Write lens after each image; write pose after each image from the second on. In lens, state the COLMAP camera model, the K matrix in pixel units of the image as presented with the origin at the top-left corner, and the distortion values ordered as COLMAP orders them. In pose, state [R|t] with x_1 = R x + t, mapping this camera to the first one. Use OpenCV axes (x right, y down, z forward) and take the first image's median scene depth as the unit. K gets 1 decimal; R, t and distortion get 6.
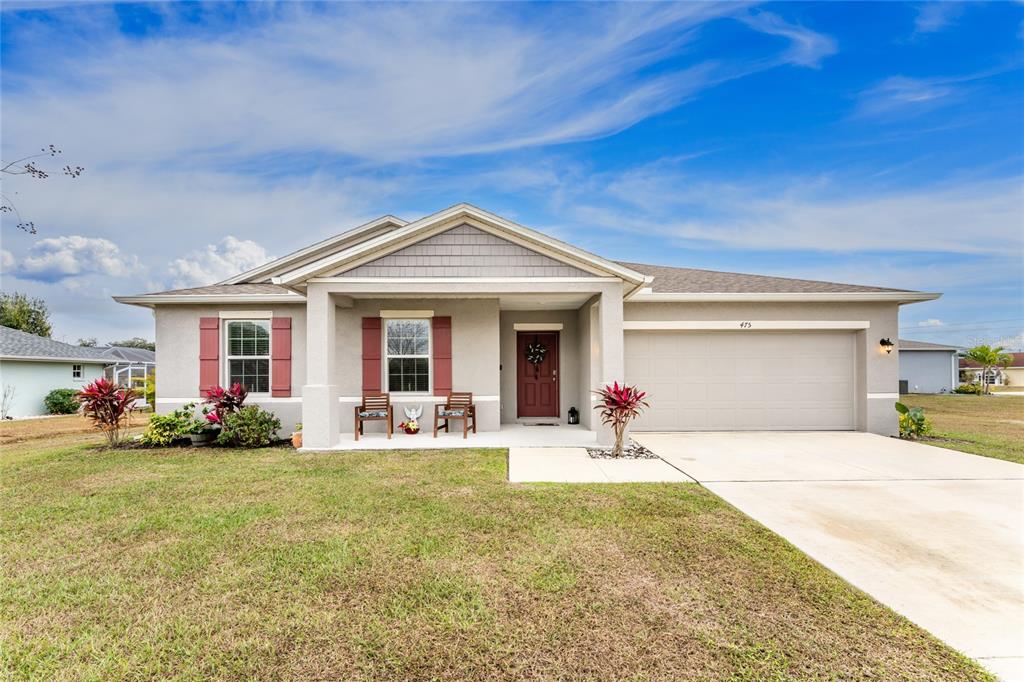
lens RADIAL K [[416.2, 0, 484.7], [0, 416.2, 376.3], [0, 0, 1]] dist [-0.002711, -0.000240]
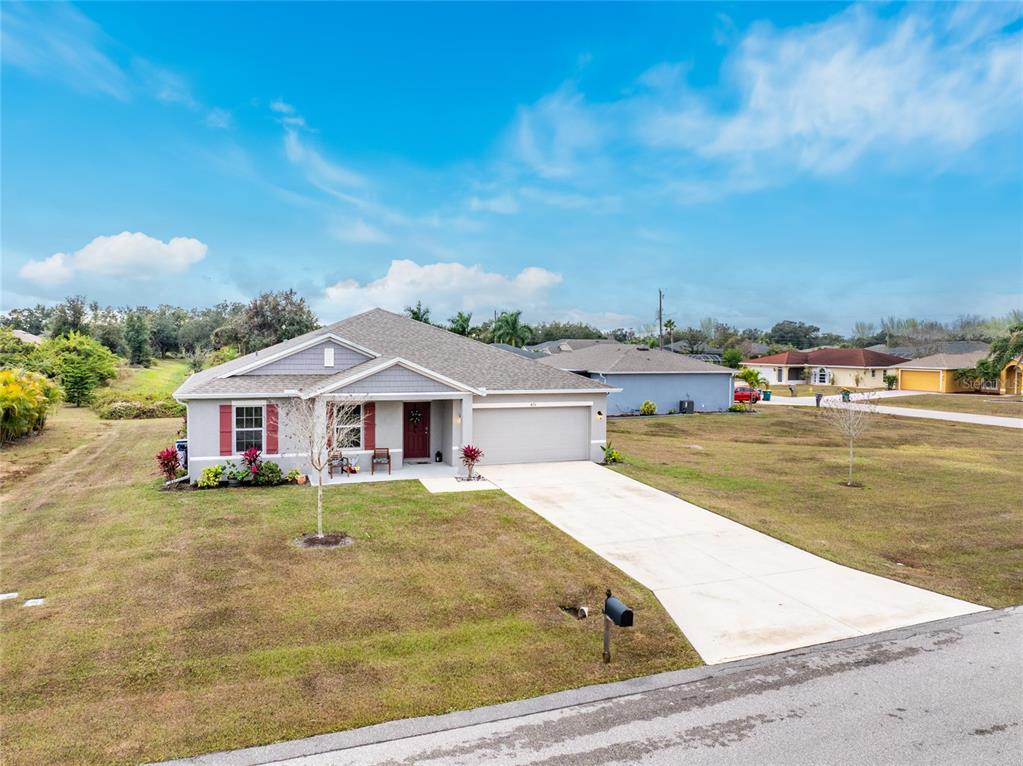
lens RADIAL K [[738.6, 0, 507.5], [0, 738.6, 381.3], [0, 0, 1]] dist [-0.034435, -0.003479]
pose [[0.914385, 0.004340, 0.404823, -0.804355], [-0.024889, 0.998654, 0.045512, -0.381492], [-0.404081, -0.051691, 0.913262, -1.949514]]
